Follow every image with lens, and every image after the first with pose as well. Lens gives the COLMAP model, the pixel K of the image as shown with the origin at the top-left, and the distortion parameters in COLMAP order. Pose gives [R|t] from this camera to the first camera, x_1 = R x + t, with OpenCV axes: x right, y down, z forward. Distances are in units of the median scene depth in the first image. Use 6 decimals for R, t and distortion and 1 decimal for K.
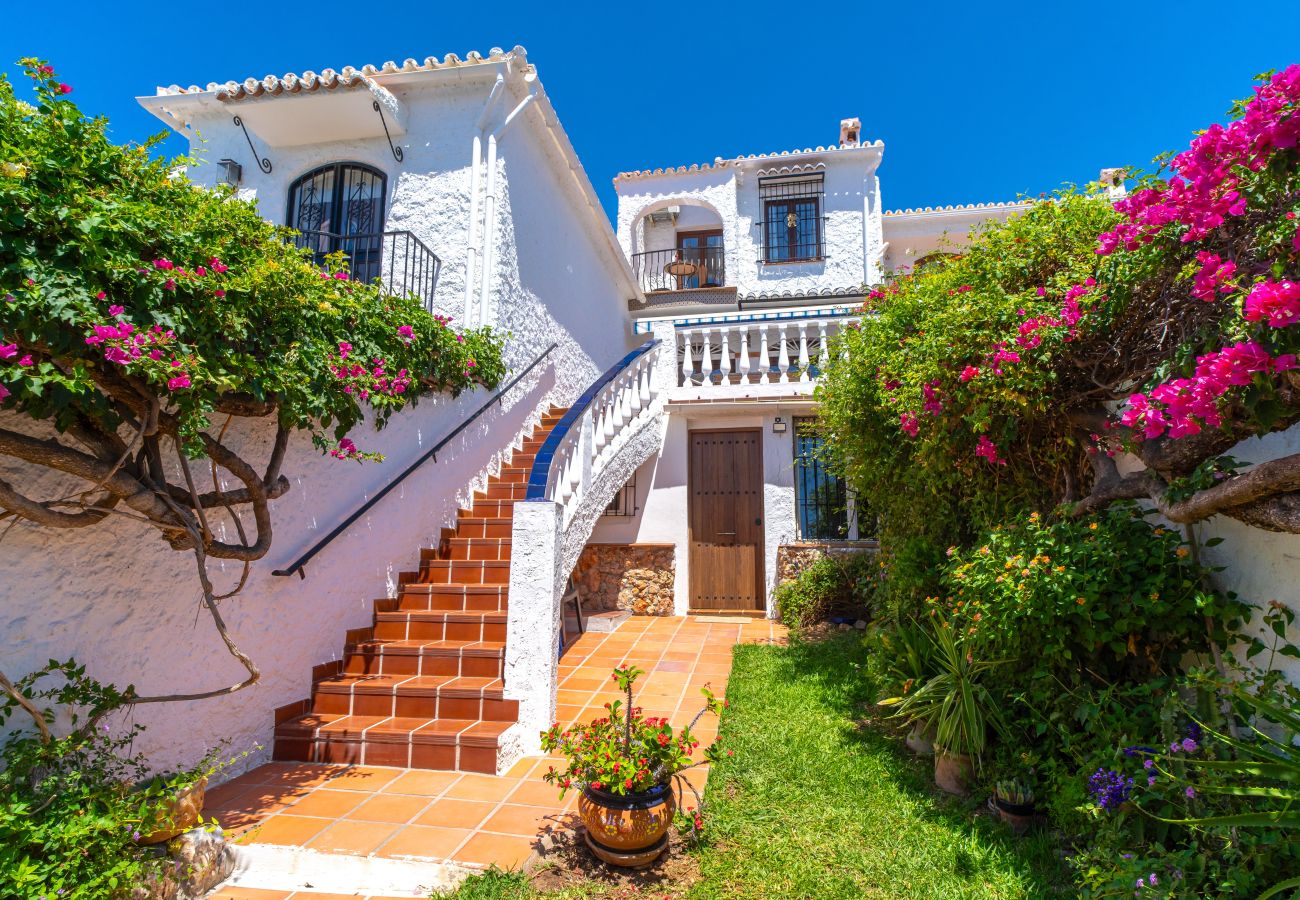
lens RADIAL K [[684.6, 0, 650.0], [0, 684.6, 450.0], [0, 0, 1]] dist [0.001091, -0.001039]
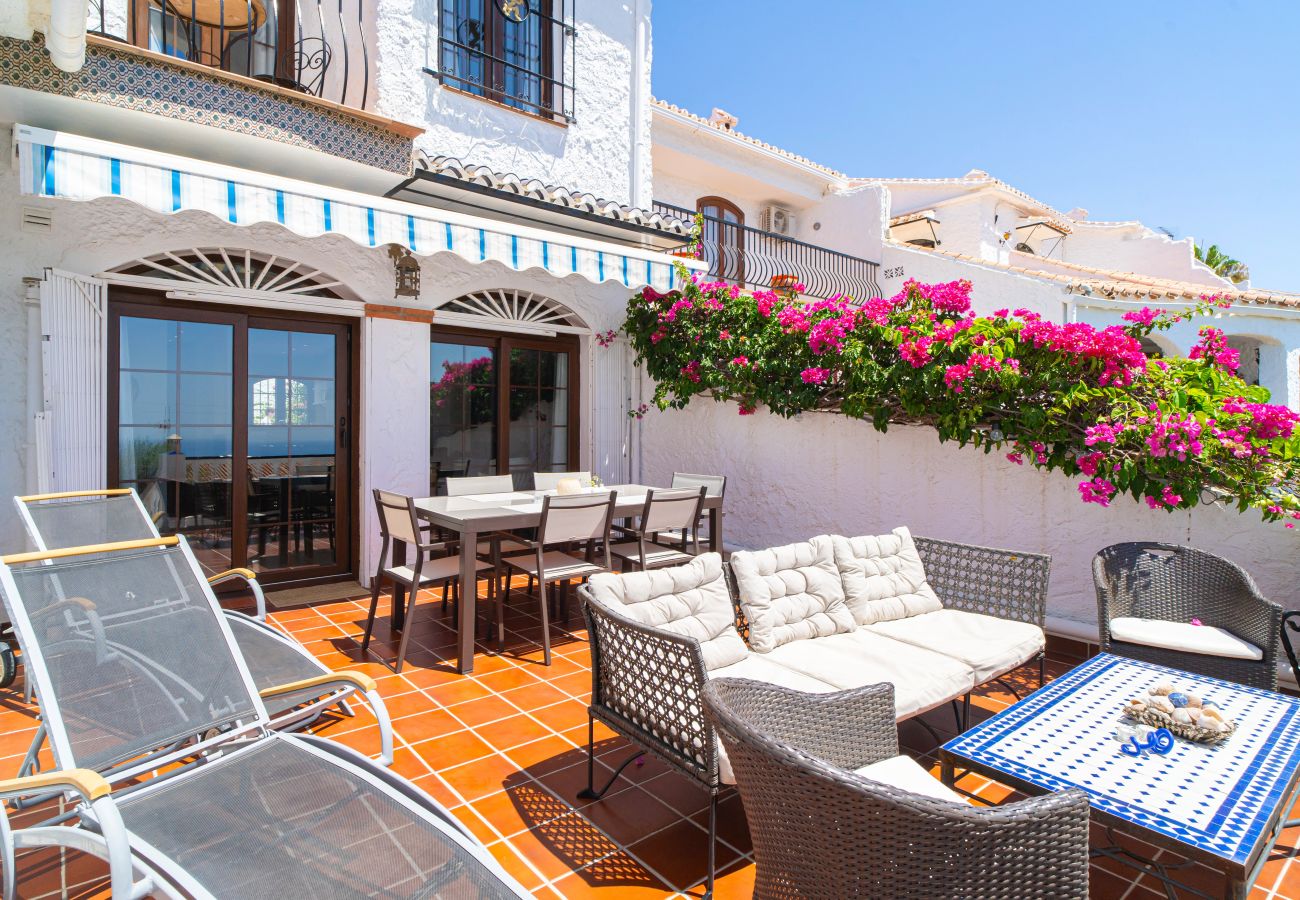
lens RADIAL K [[684.6, 0, 650.0], [0, 684.6, 450.0], [0, 0, 1]] dist [0.001091, -0.001039]
pose [[0.651160, -0.018490, 0.758715, -0.065625], [-0.138612, 0.979991, 0.142845, -0.136778], [-0.746175, -0.198182, 0.635568, 0.625617]]
